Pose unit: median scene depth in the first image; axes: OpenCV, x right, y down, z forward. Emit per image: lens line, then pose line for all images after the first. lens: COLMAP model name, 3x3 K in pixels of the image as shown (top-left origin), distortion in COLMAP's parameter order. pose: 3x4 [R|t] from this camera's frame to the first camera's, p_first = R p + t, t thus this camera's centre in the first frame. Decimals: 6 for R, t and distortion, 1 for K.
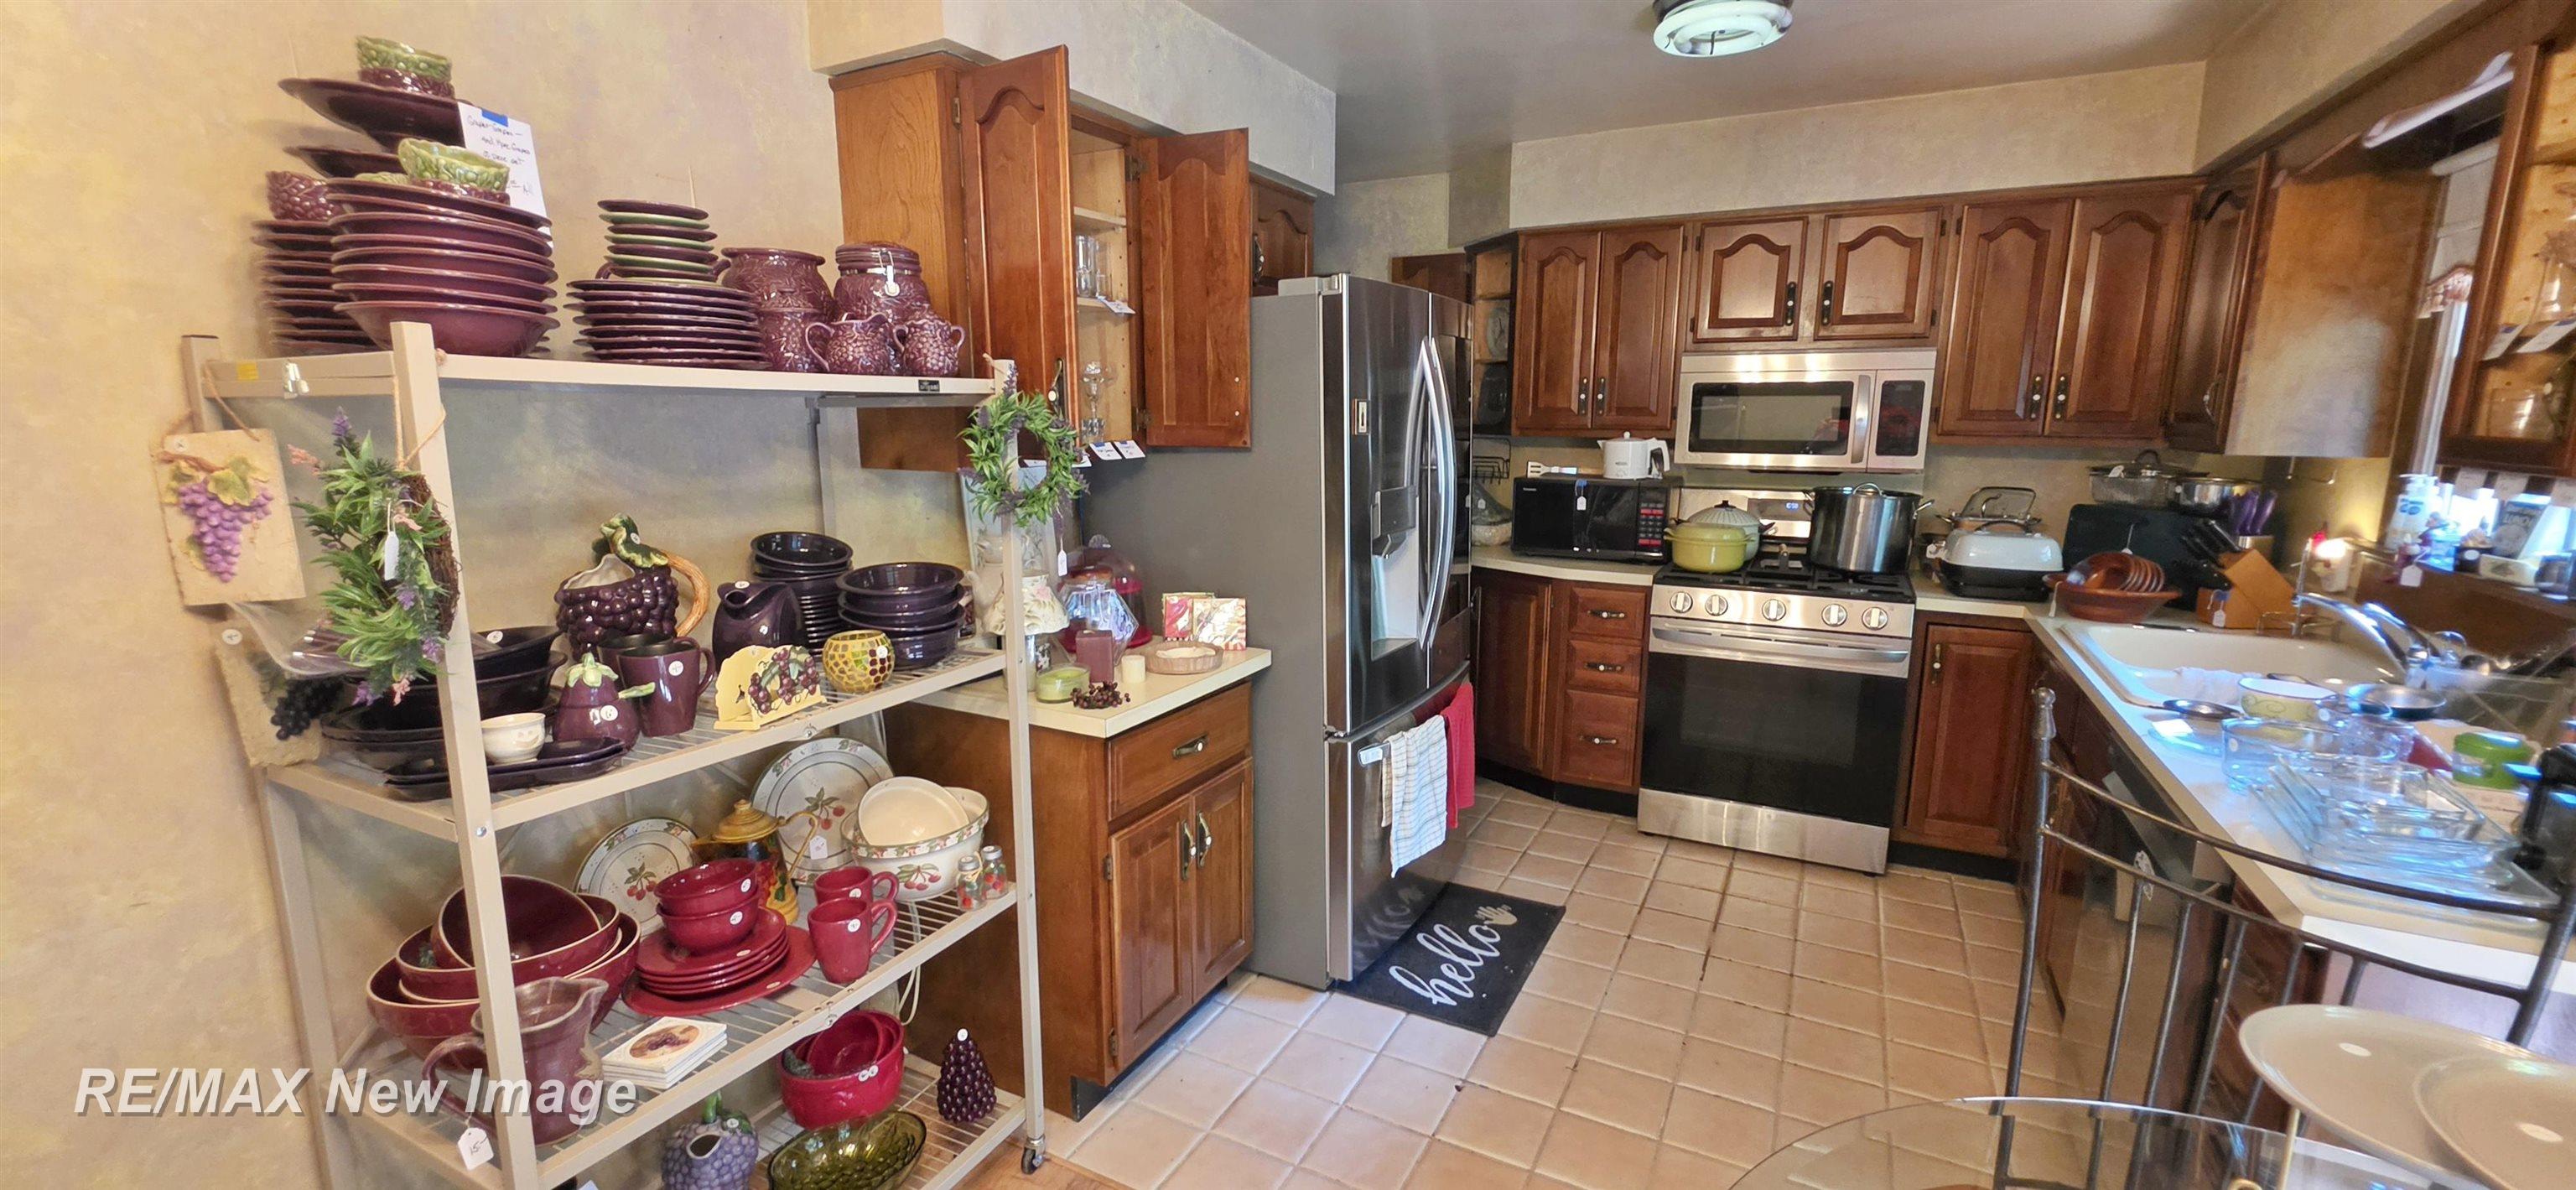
lens RADIAL K [[1030.6, 0, 1281.6], [0, 1030.6, 596.2], [0, 0, 1]] dist [0.000242, -0.000397]
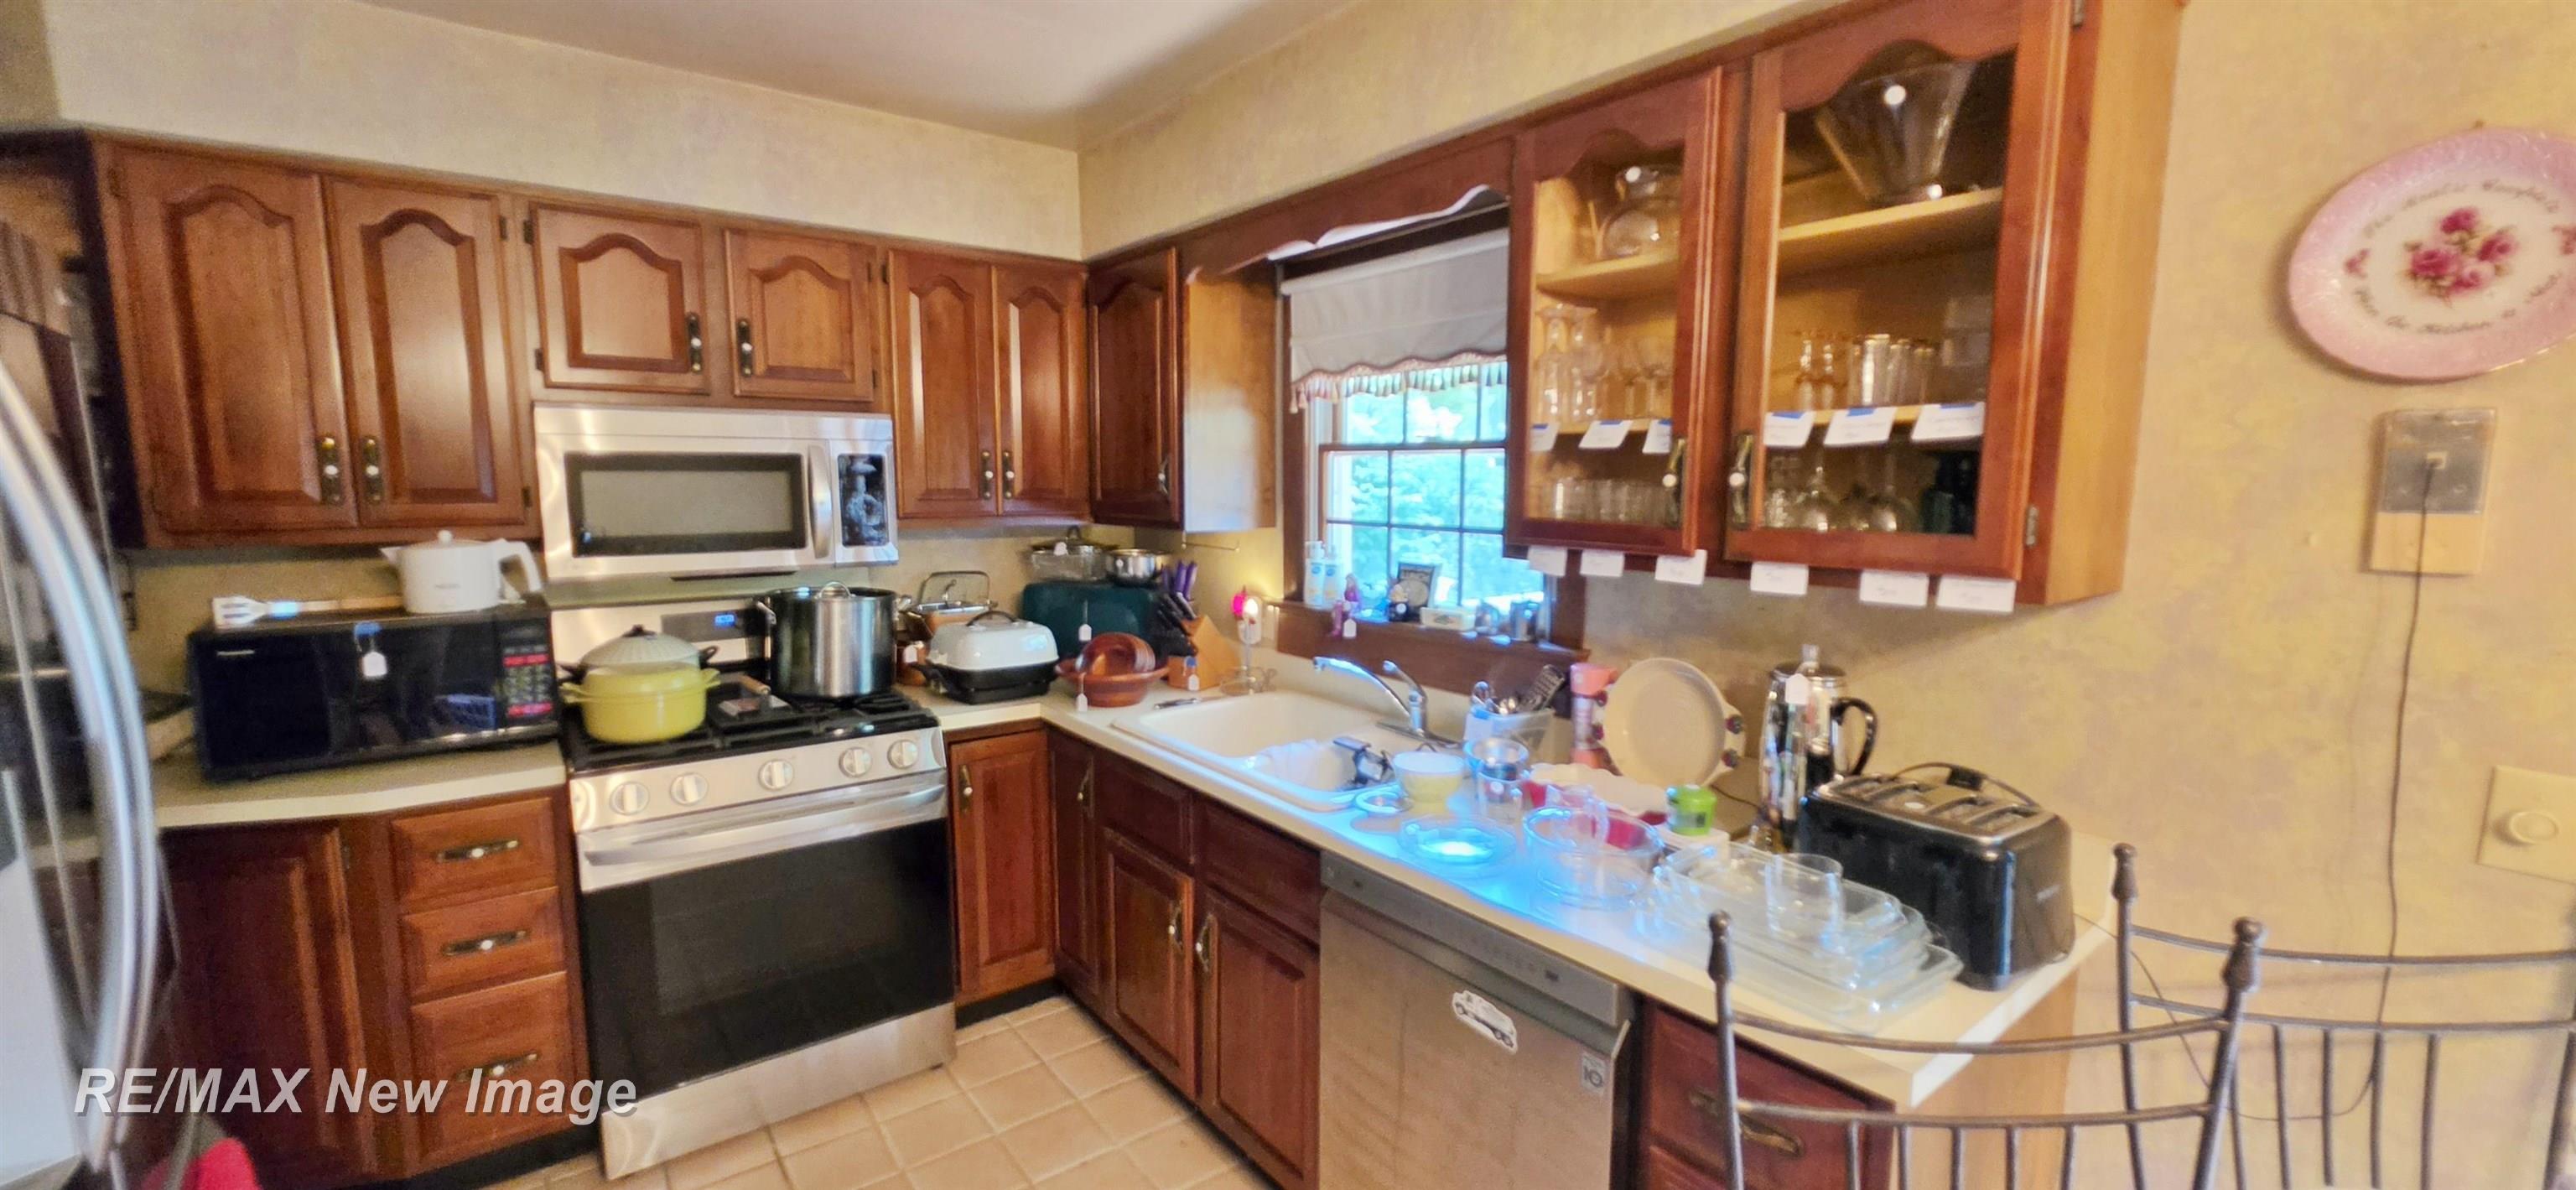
lens RADIAL K [[1030.6, 0, 1281.6], [0, 1030.6, 596.2], [0, 0, 1]] dist [0.000242, -0.000397]
pose [[0.412616, -0.107191, 0.904576, -0.001351], [0.164105, 0.985551, 0.041931, -0.077048], [-0.896001, 0.131144, 0.424245, 0.367069]]
